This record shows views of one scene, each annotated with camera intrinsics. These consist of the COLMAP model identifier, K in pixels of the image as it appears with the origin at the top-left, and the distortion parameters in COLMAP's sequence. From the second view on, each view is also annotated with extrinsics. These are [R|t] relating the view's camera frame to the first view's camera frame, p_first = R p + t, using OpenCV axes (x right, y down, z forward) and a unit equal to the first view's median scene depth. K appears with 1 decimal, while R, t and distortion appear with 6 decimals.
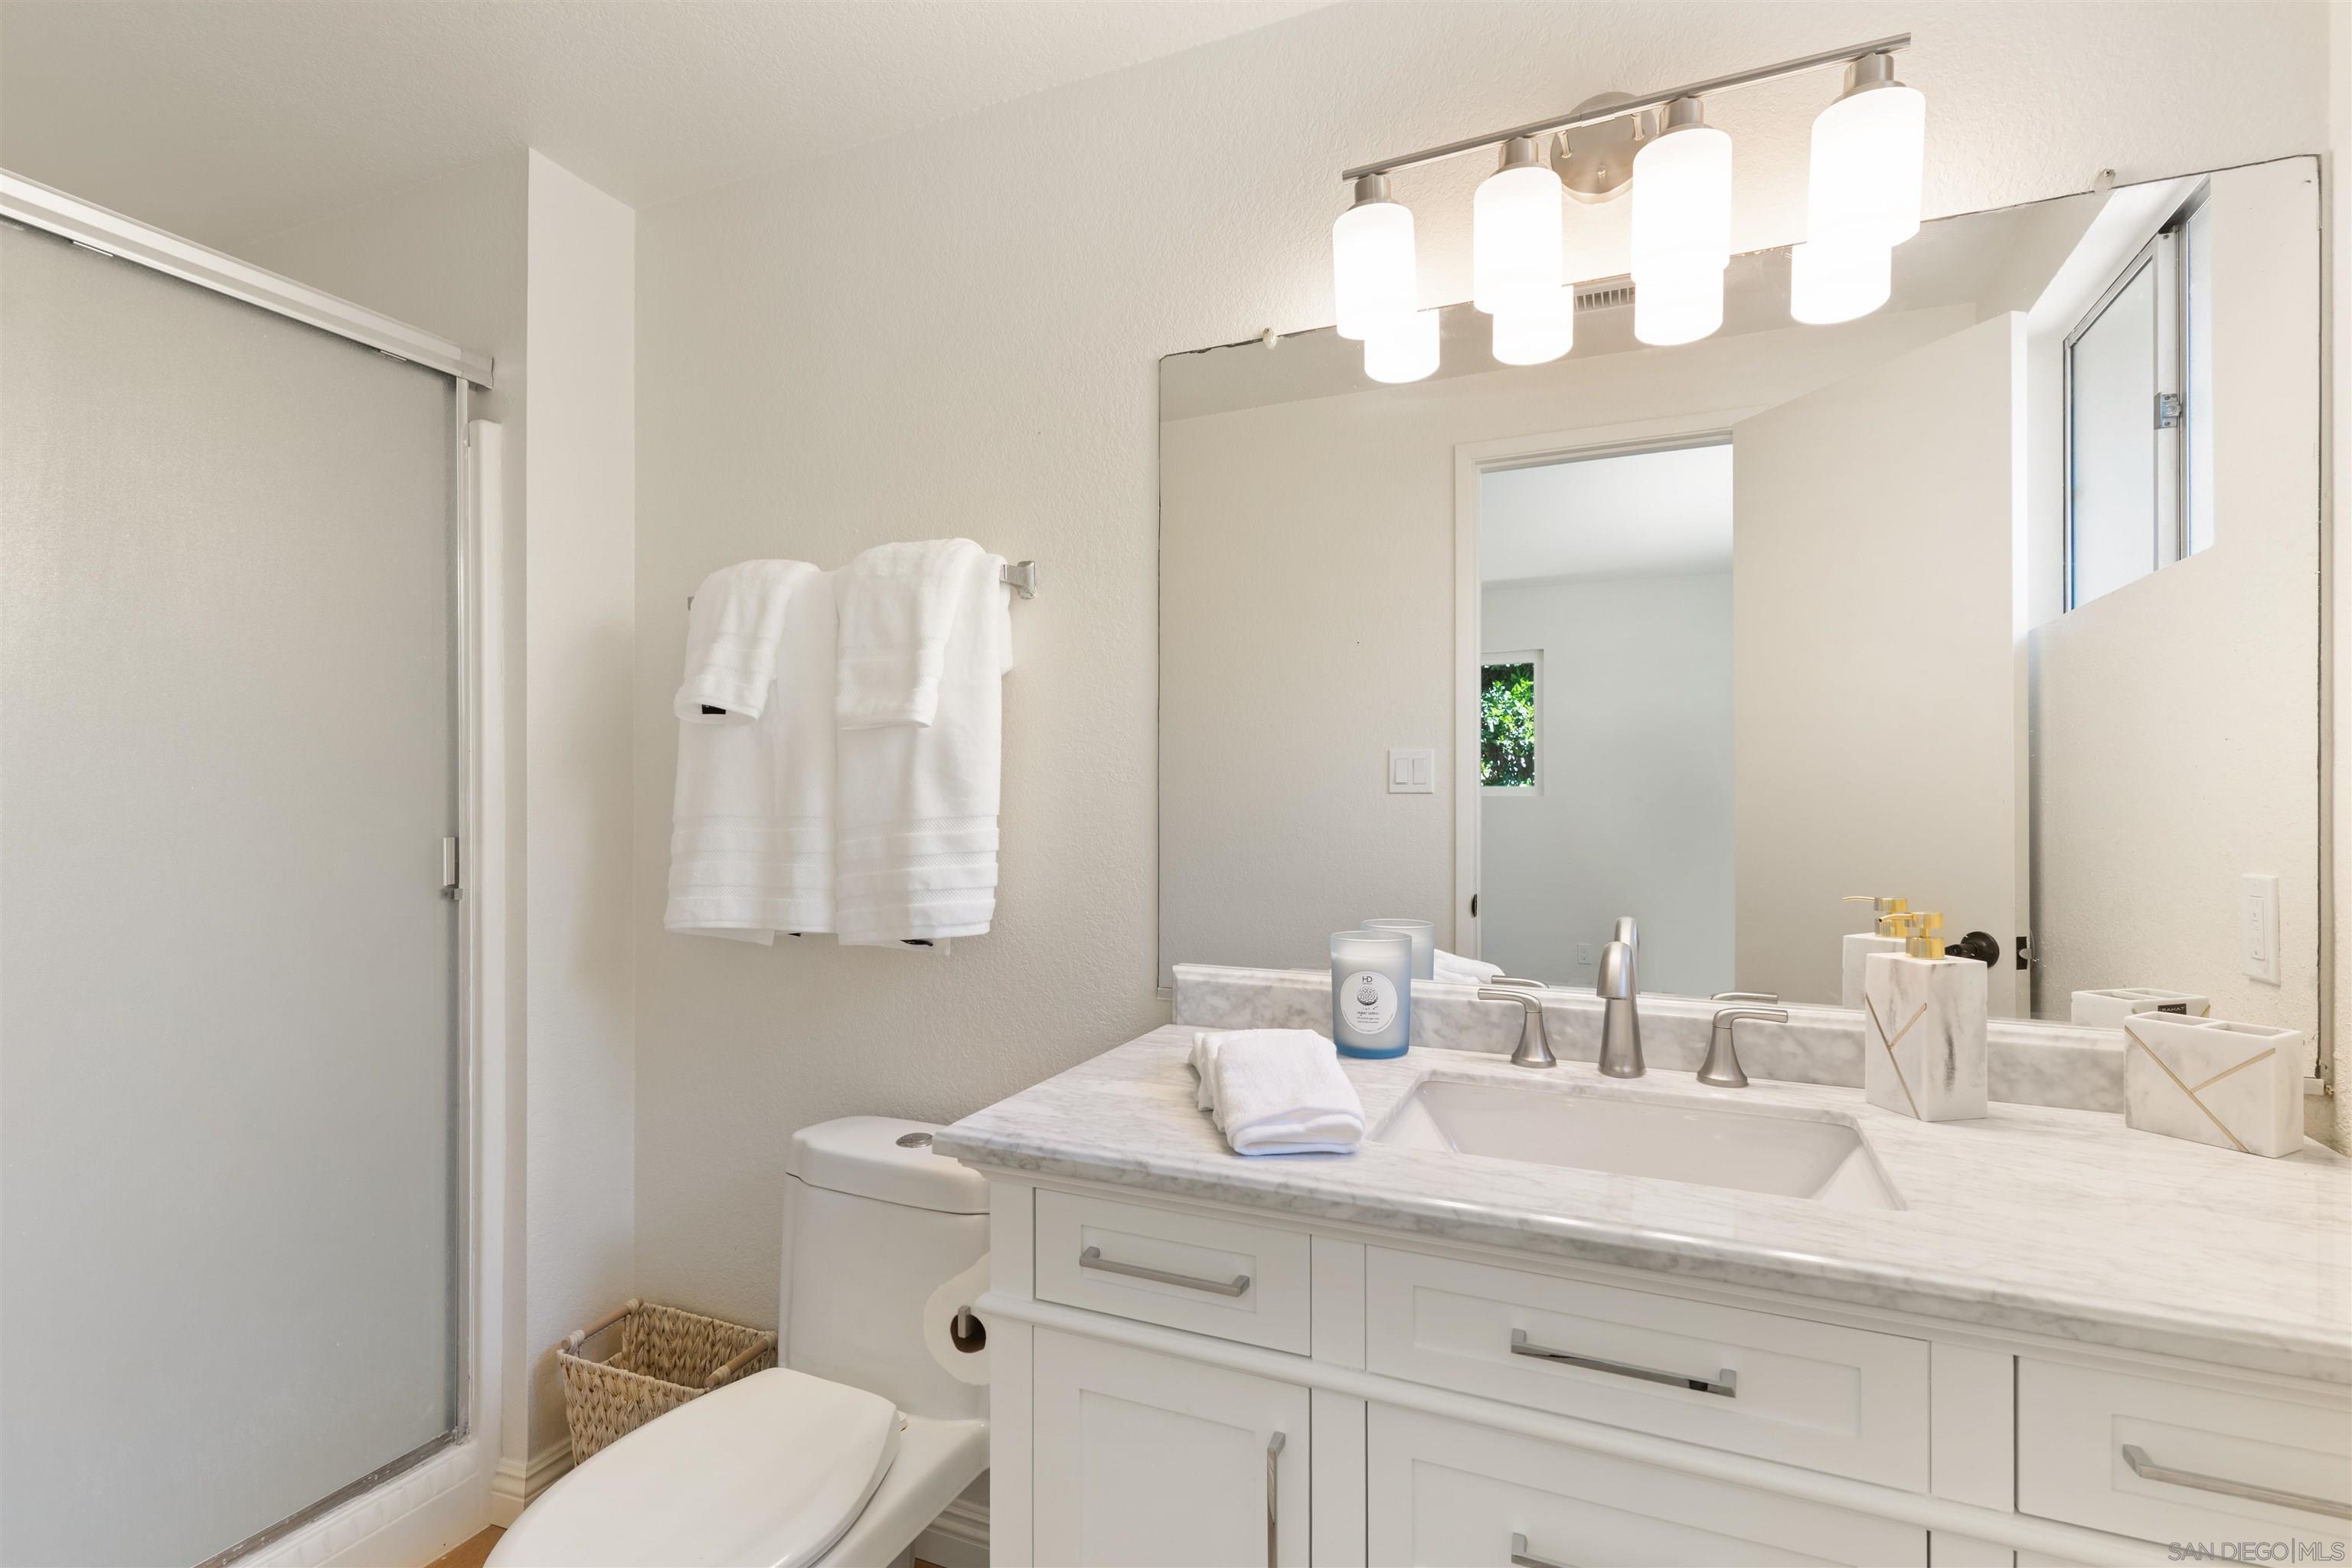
lens RADIAL K [[1117.7, 0, 1166.8], [0, 1117.7, 795.5], [0, 0, 1]] dist [-0.000053, 0.000669]
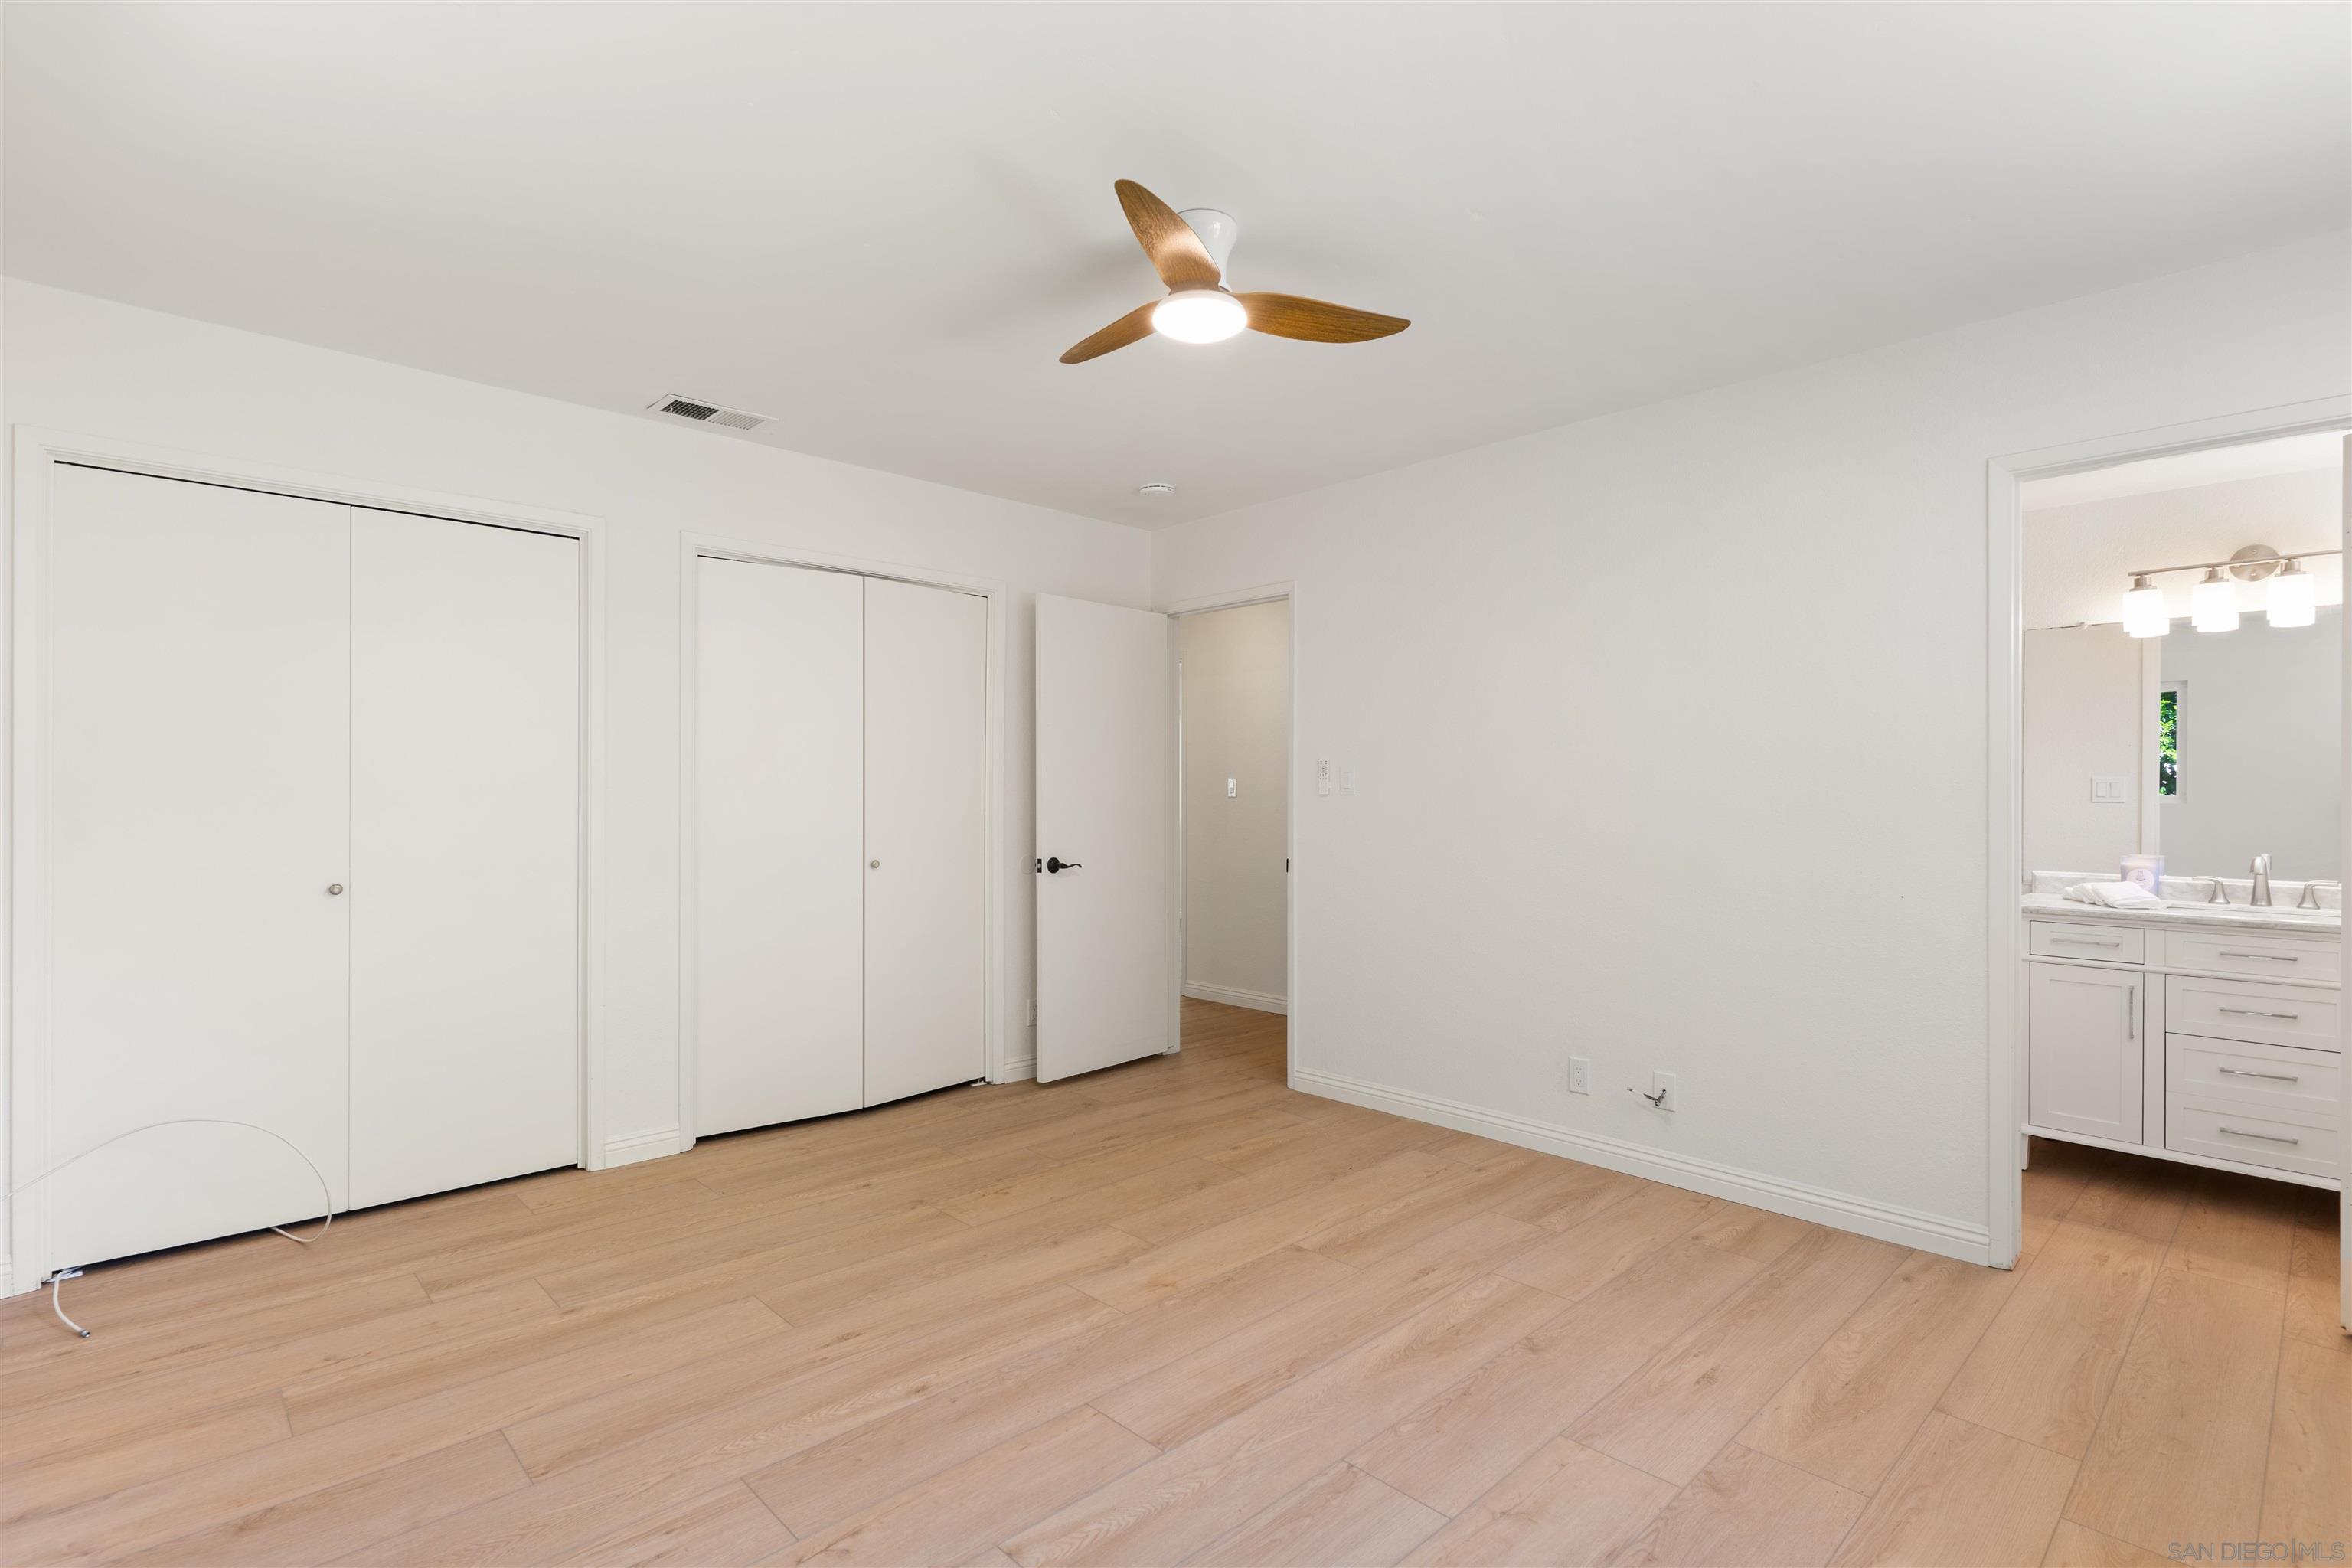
lens RADIAL K [[1117.7, 0, 1166.8], [0, 1117.7, 795.5], [0, 0, 1]] dist [-0.000053, 0.000669]
pose [[0.921418, 0.004576, -0.388547, -0.972228], [-0.005966, 0.999979, -0.002372, 0.000910], [0.388528, 0.004504, 0.921426, -2.494896]]
